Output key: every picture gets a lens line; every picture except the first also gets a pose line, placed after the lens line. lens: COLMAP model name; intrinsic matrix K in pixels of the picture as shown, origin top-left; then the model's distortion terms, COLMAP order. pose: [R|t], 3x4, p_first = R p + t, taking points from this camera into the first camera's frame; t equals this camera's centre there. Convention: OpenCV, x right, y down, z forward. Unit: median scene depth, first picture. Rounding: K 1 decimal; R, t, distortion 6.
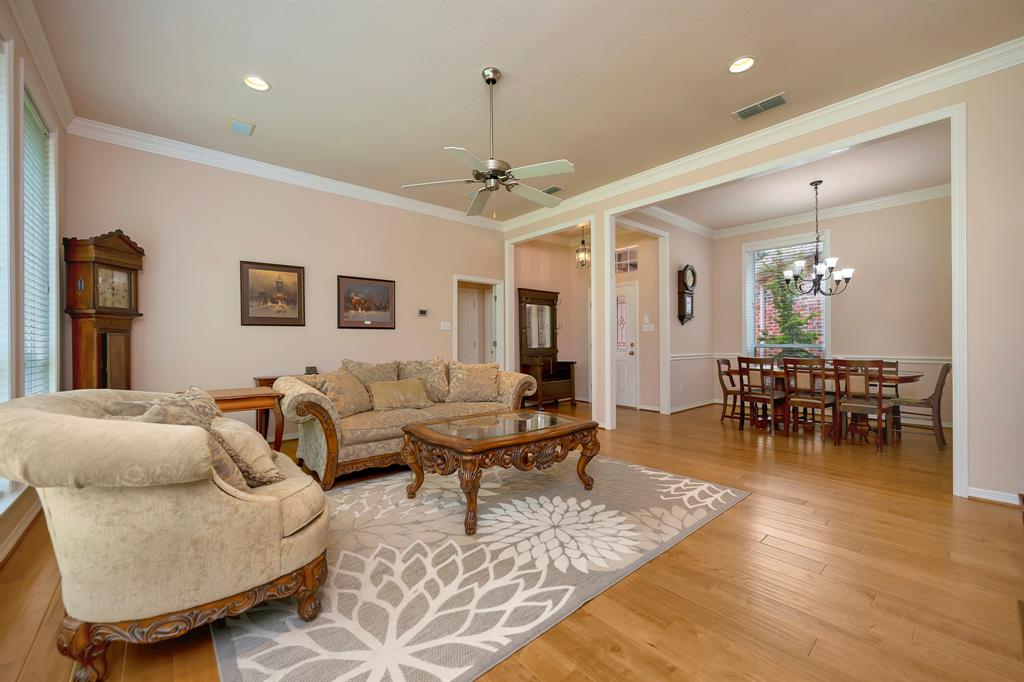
lens RADIAL K [[402.7, 0, 514.0], [0, 402.7, 351.4], [0, 0, 1]] dist [-0.002046, 0.000373]
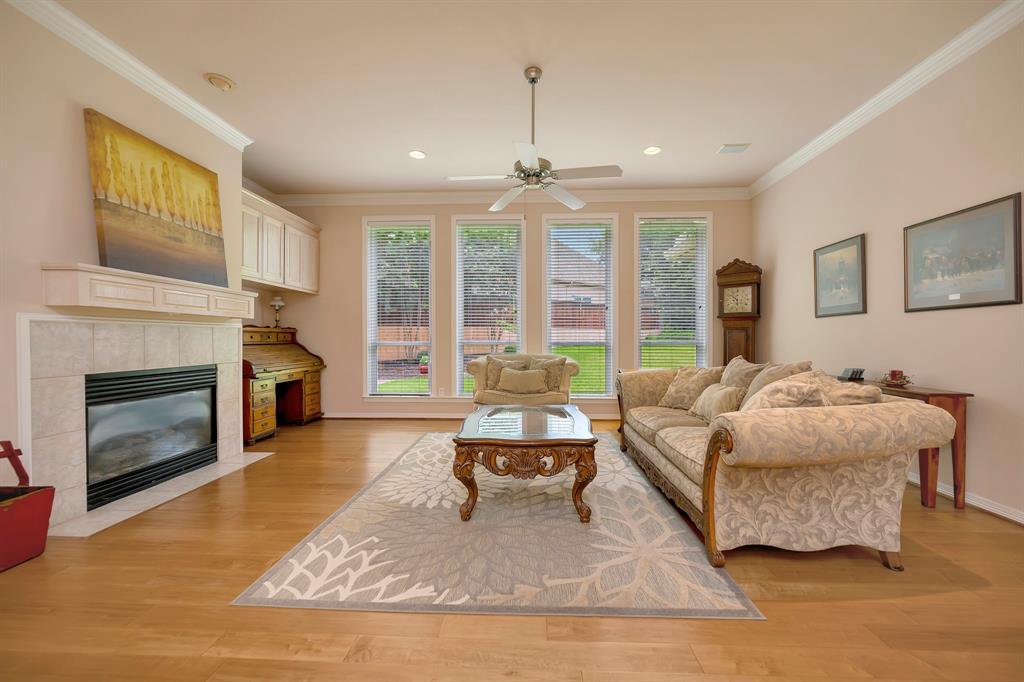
lens RADIAL K [[402.7, 0, 520.6], [0, 402.7, 341.4], [0, 0, 1]] dist [-0.002046, 0.000373]
pose [[-0.675808, 0.008766, -0.737026, 0.688614], [-0.011170, 0.999693, 0.022132, -0.031883], [0.736993, 0.023190, -0.675502, 1.587021]]
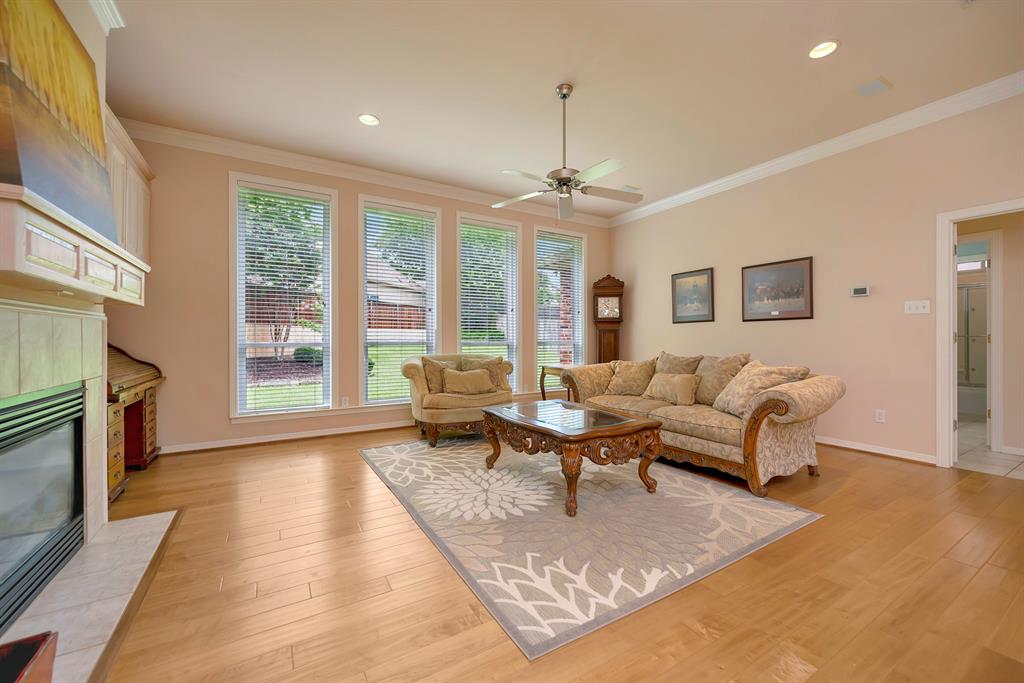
lens RADIAL K [[402.7, 0, 517.9], [0, 402.7, 342.0], [0, 0, 1]] dist [-0.002046, 0.000373]
pose [[-0.158799, 0.011806, -0.987240, 0.991241], [-0.017565, 0.999736, 0.014781, -0.020568], [0.987155, 0.019688, -0.158550, 0.998289]]
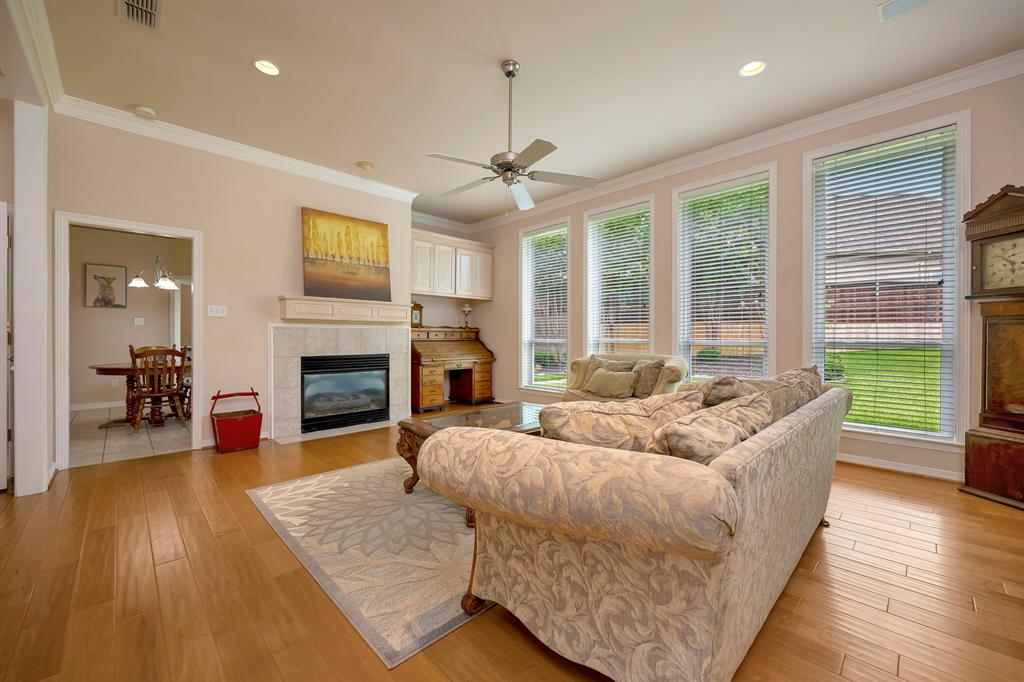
lens RADIAL K [[402.7, 0, 518.5], [0, 402.7, 341.0], [0, 0, 1]] dist [-0.002046, 0.000373]
pose [[-0.996866, 0.003961, -0.079007, 0.006863], [0.001628, 0.999561, 0.029568, -0.034768], [0.079090, 0.029347, -0.996435, 1.905193]]
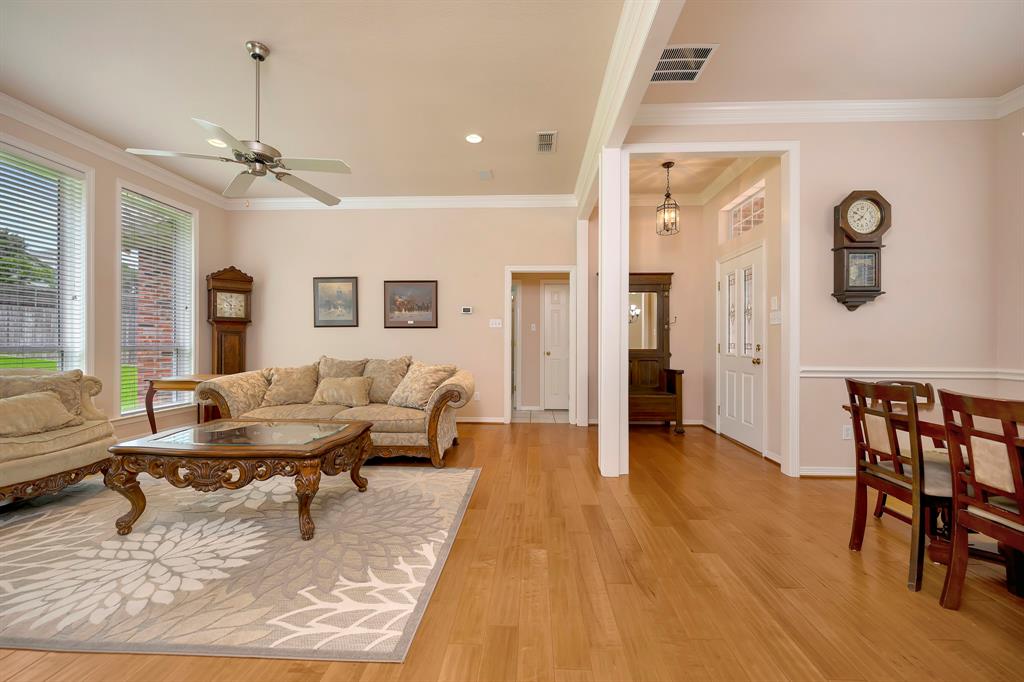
lens RADIAL K [[402.7, 0, 513.8], [0, 402.7, 343.5], [0, 0, 1]] dist [-0.002046, 0.000373]
pose [[0.728319, 0.010027, -0.685165, 0.954498], [-0.021431, 0.999737, -0.008150, -0.021159], [0.684903, 0.020620, 0.728342, 0.699237]]
